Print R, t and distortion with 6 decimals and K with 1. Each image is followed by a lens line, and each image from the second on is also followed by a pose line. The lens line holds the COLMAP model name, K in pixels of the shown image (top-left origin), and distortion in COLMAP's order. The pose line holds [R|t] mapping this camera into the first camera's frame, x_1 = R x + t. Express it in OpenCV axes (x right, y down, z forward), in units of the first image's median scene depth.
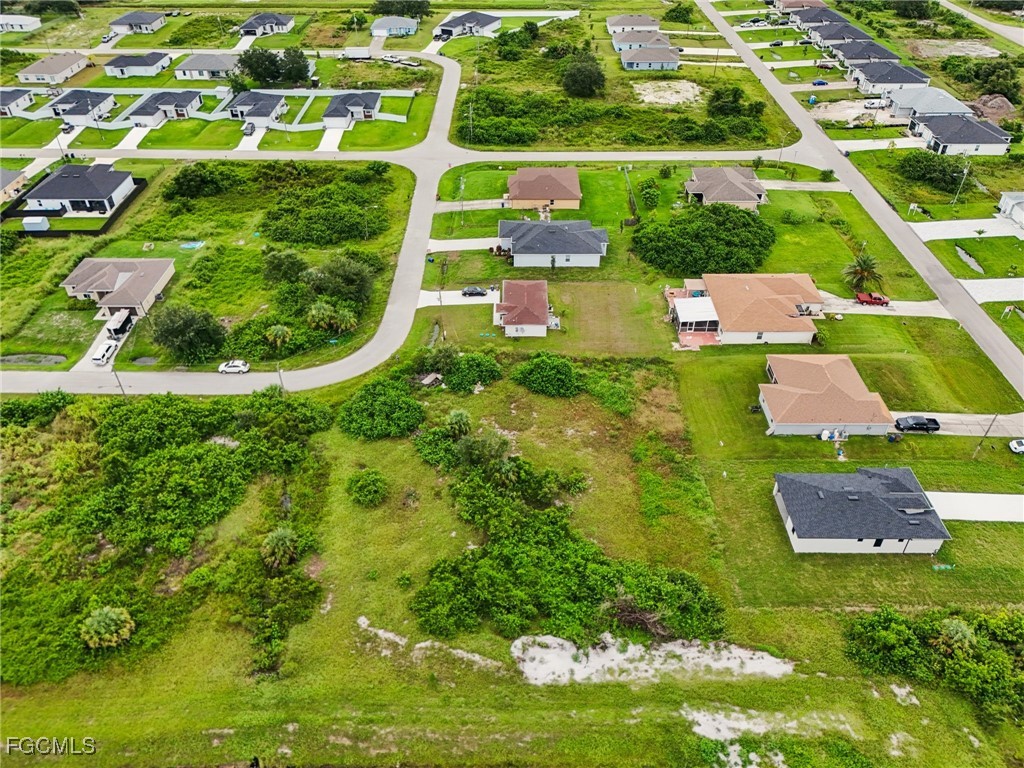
lens RADIAL K [[758.1, 0, 510.8], [0, 758.1, 389.5], [0, 0, 1]] dist [0.088254, -0.106968]
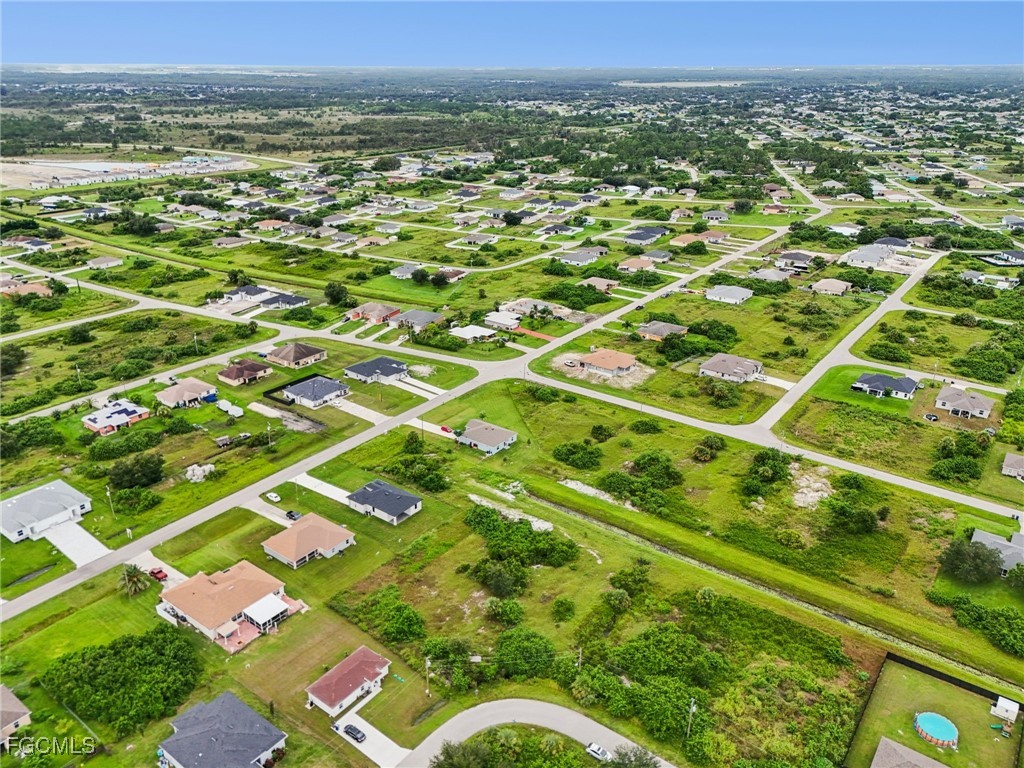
lens RADIAL K [[751.5, 0, 509.0], [0, 751.5, 385.6], [0, 0, 1]] dist [0.089943, -0.098116]
pose [[-0.801428, -0.232081, 0.551227, -0.871612], [0.370812, 0.530321, 0.762403, -1.407598], [-0.469267, 0.815413, -0.338956, 1.189480]]
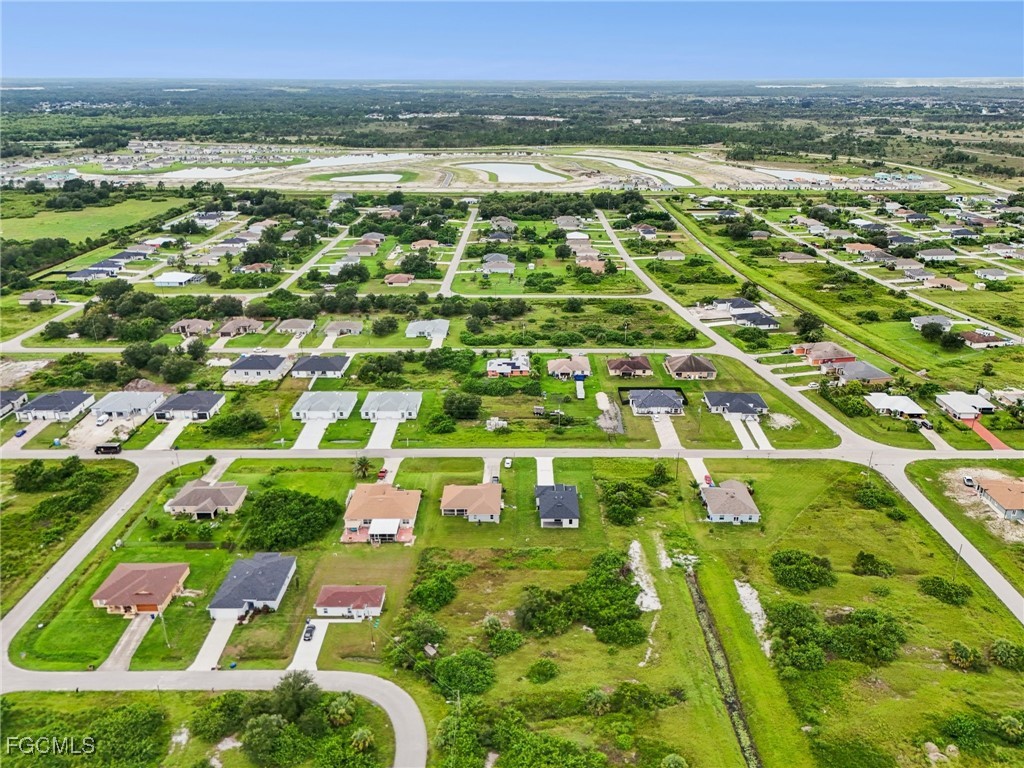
lens RADIAL K [[758.1, 0, 510.8], [0, 758.1, 389.5], [0, 0, 1]] dist [0.088254, -0.106968]
pose [[0.010400, -0.373330, 0.927640, -1.364366], [0.623487, 0.727696, 0.285872, -0.742946], [-0.781765, 0.575399, 0.240334, 0.348280]]
